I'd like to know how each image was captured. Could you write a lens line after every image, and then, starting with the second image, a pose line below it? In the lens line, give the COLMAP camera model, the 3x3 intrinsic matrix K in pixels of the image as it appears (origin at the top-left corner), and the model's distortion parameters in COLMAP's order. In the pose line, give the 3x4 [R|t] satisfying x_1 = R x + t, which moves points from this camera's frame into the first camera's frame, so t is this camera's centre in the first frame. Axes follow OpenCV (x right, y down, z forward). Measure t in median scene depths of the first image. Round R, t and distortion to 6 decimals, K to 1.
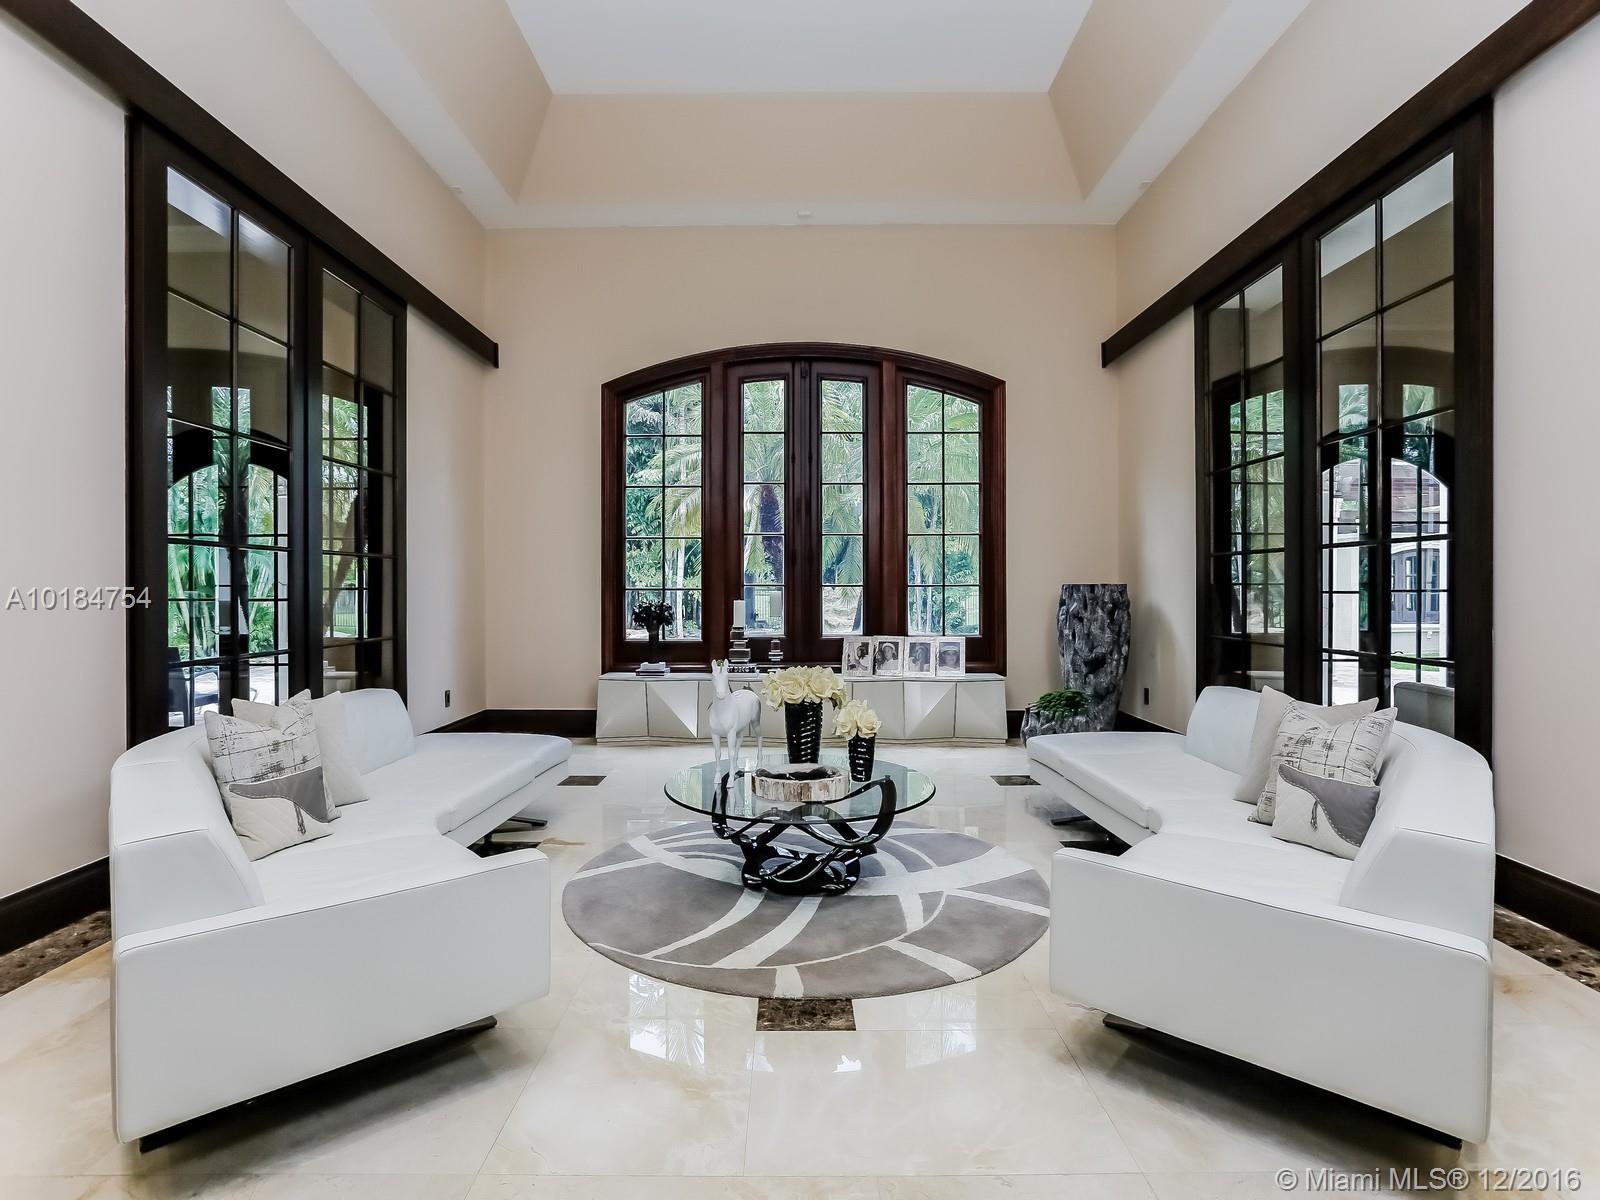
lens RADIAL K [[849.0, 0, 800.0], [0, 849.0, 600.0], [0, 0, 1]] dist [-0.042511, 0.000788]
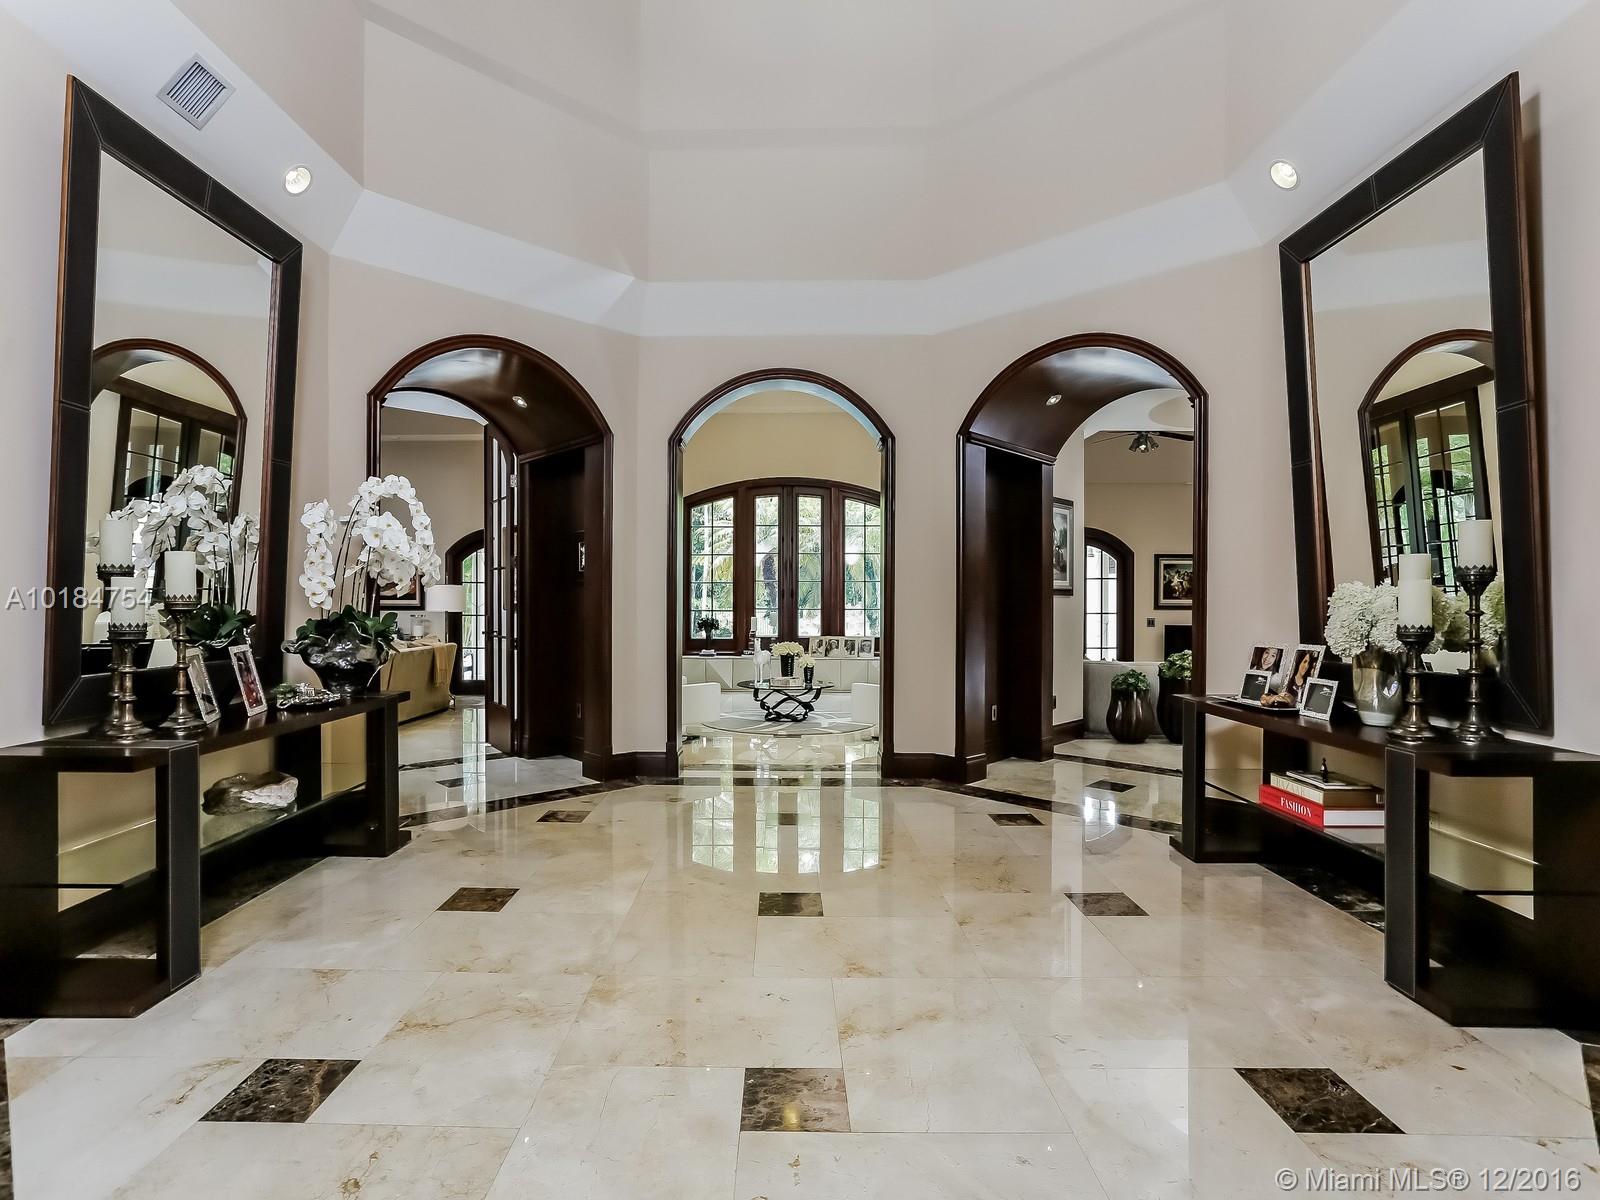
lens RADIAL K [[786.2, 0, 800.0], [0, 786.2, 600.0], [0, 0, 1]] dist [-0.057580, 0.027372]
pose [[0.999840, 0.003873, 0.017472, -0.000070], [-0.003539, 0.999811, -0.019136, -0.003561], [-0.017542, 0.019072, 0.999664, -0.721960]]
